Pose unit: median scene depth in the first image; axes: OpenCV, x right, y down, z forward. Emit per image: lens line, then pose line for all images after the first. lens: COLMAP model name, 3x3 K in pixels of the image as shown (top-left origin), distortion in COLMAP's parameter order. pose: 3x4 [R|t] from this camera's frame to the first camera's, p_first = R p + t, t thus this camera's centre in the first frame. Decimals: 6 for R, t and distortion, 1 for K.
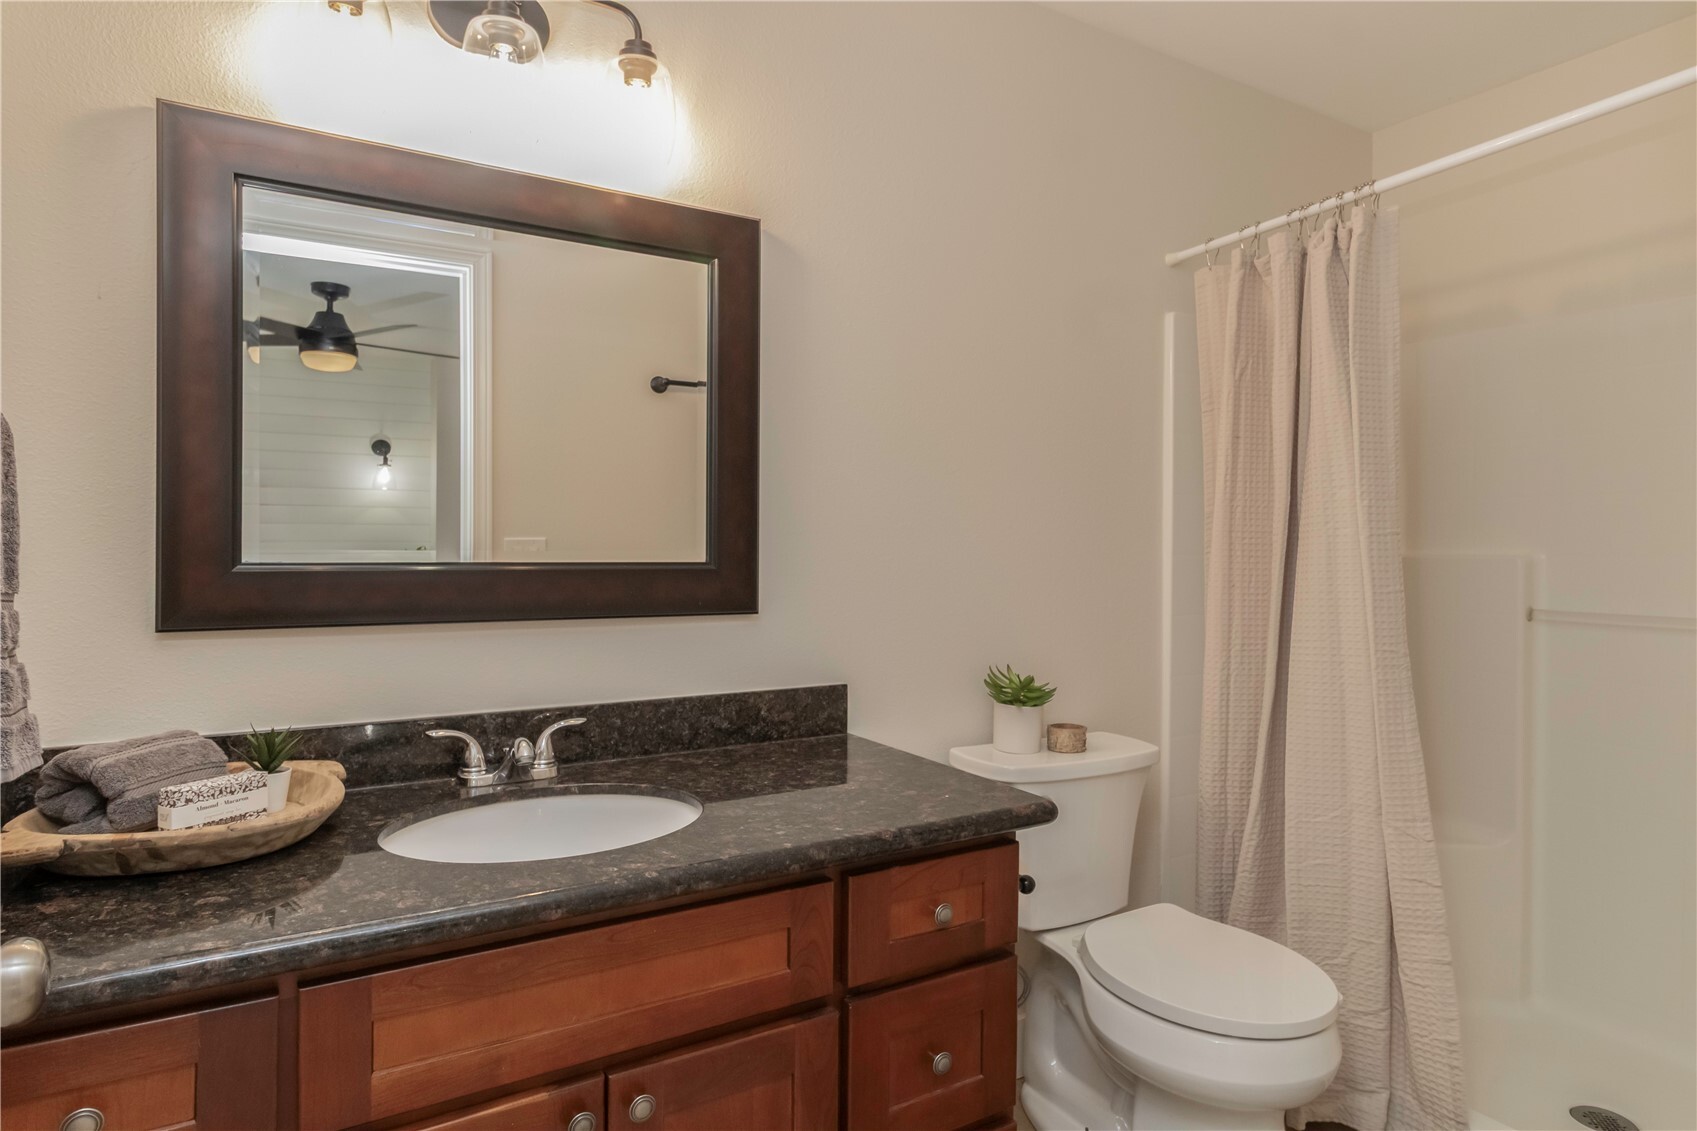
lens RADIAL K [[978.2, 0, 848.5], [0, 978.2, 565.5], [0, 0, 1]] dist [-0.000347, -0.000061]
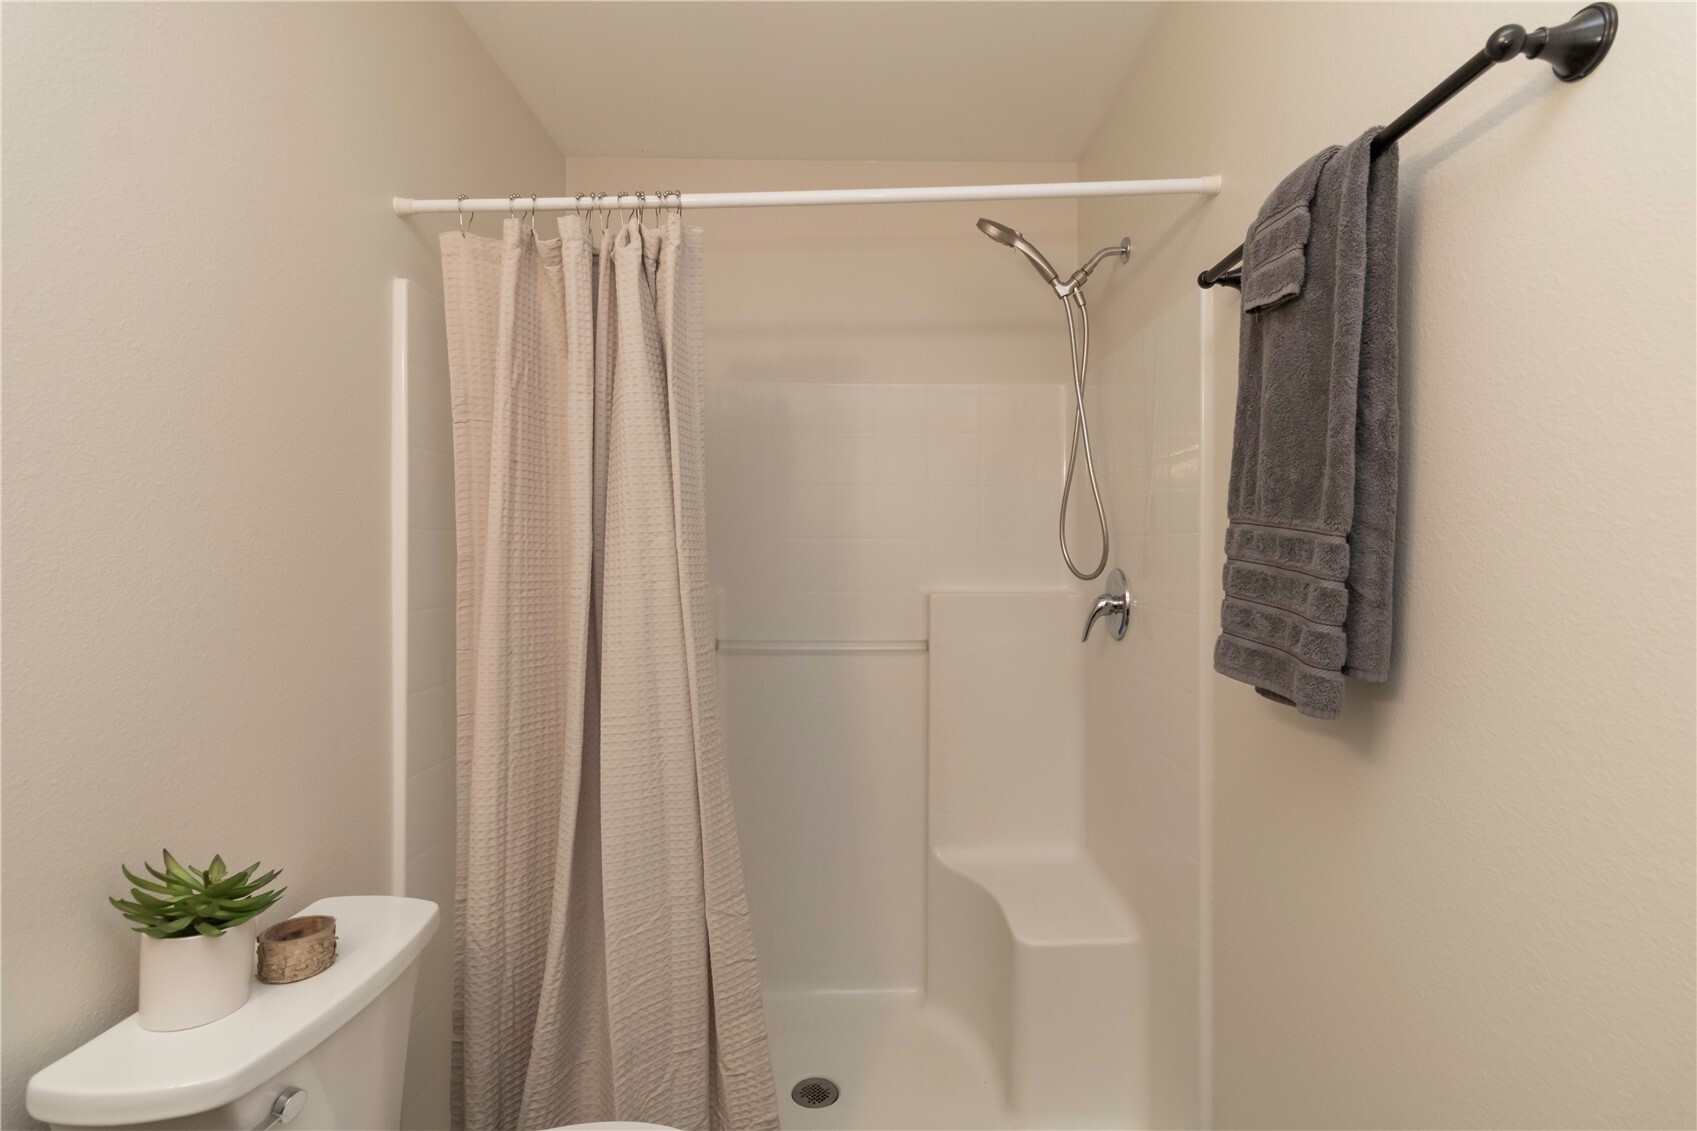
lens RADIAL K [[824.7, 0, 847.2], [0, 824.7, 556.5], [0, 0, 1]] dist [0.003741, 0.000528]
pose [[0.515767, -0.003947, 0.856720, -0.029932], [0.012037, 0.999924, -0.002640, -0.052276], [-0.856644, 0.011675, 0.515775, 0.450344]]
